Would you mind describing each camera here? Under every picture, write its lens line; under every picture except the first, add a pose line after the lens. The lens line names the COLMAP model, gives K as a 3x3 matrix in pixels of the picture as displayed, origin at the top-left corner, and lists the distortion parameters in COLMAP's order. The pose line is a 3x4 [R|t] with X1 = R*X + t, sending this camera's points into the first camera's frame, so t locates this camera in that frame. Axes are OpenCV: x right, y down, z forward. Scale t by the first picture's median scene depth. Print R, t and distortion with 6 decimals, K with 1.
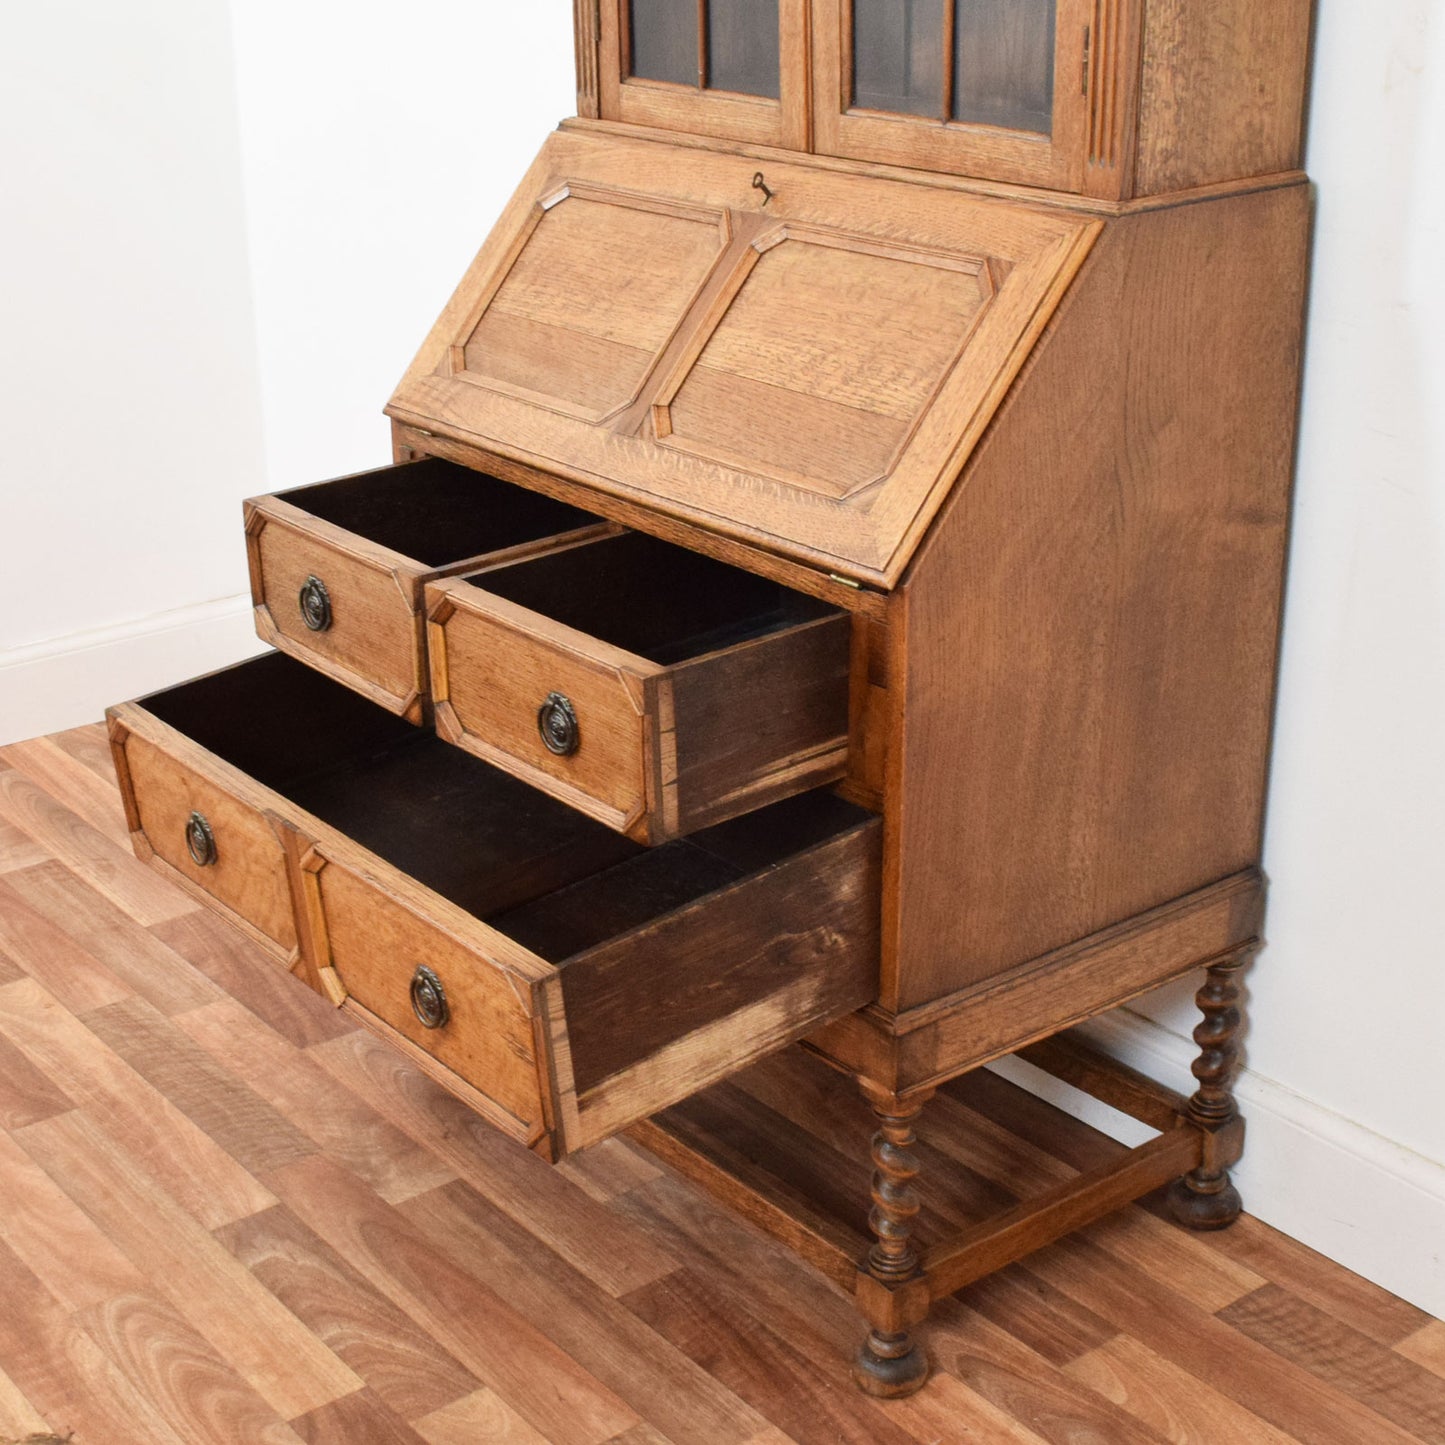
lens RADIAL K [[2361.4, 0, 652.5], [0, 2361.4, 715.4], [0, 0, 1]] dist [-0.012661, 0.000000]
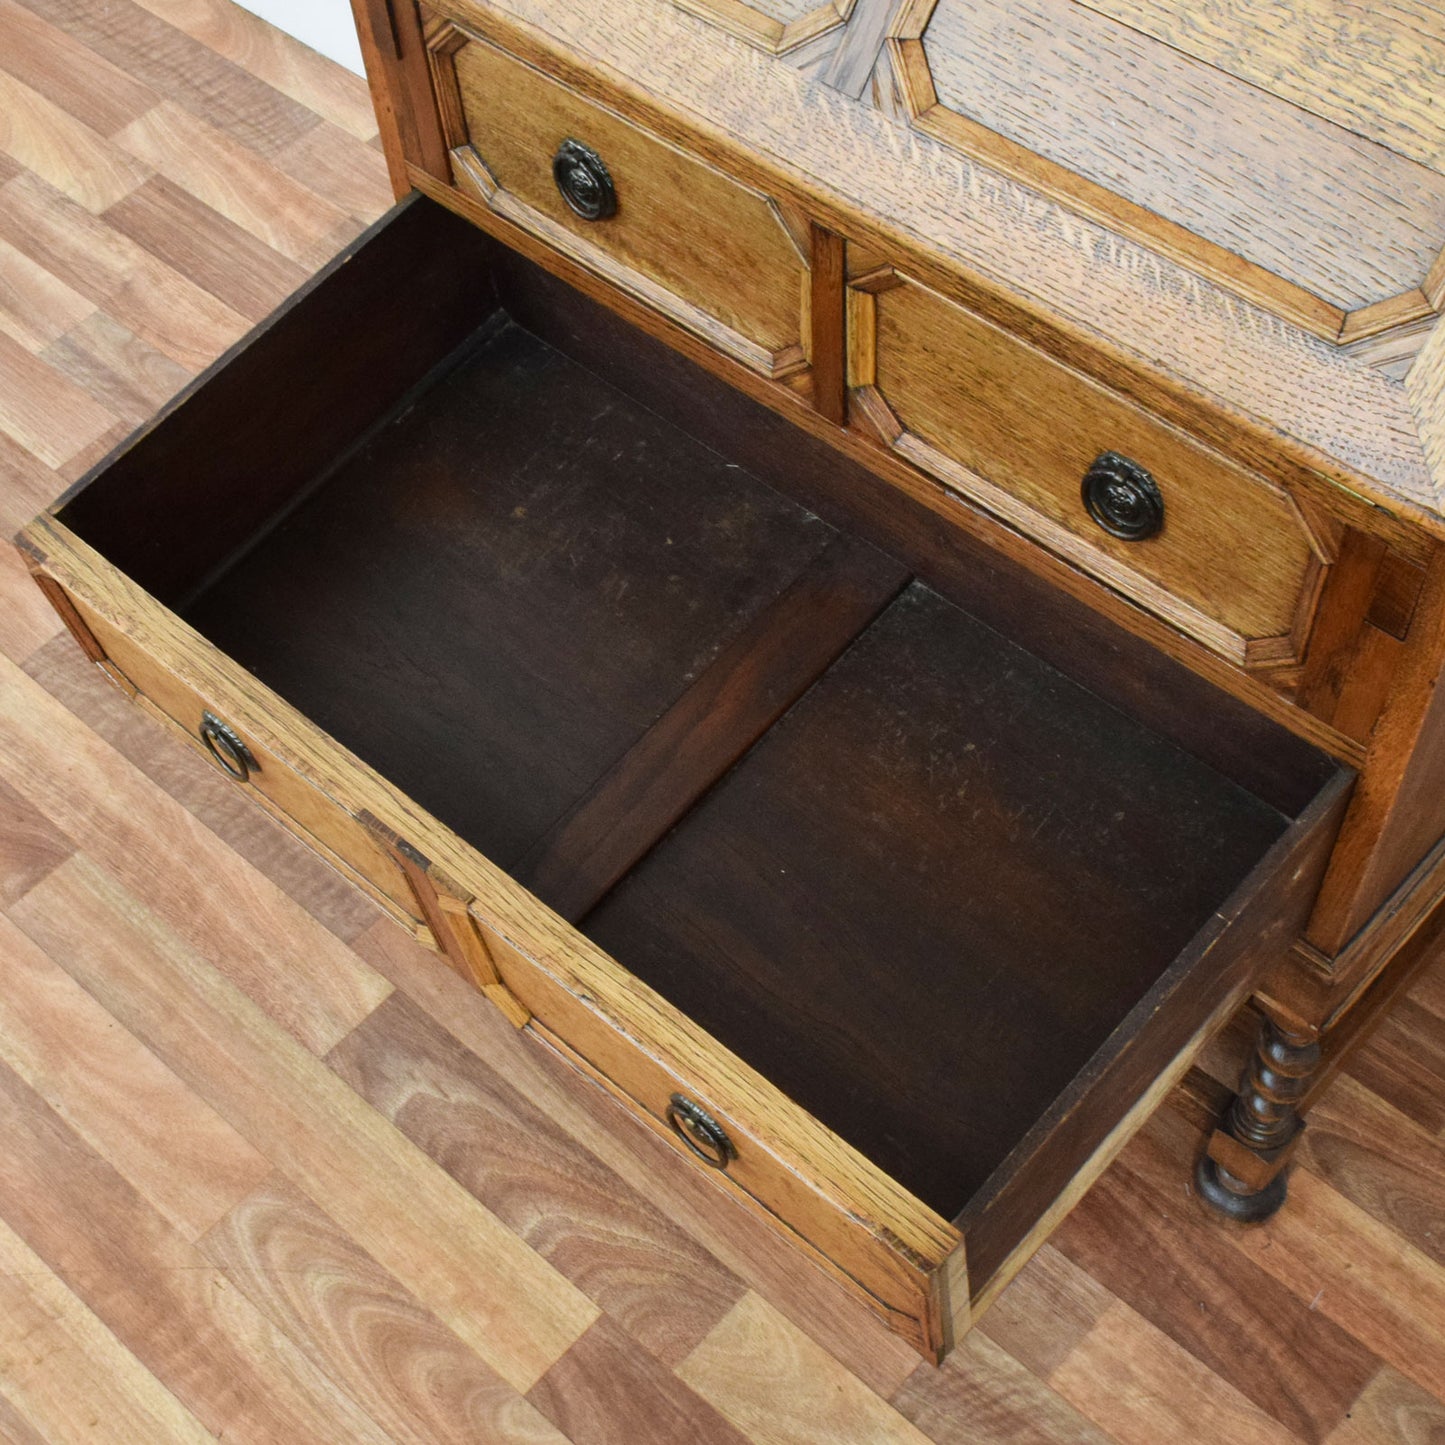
lens RADIAL K [[2196.4, 0, 675.1], [0, 2196.4, 814.6], [0, 0, 1]] dist [-0.021803, 0.000000]
pose [[0.983755, -0.172870, 0.048402, -0.104619], [0.114229, 0.810787, 0.574087, -0.281397], [-0.138486, -0.559232, 0.817362, 0.485051]]
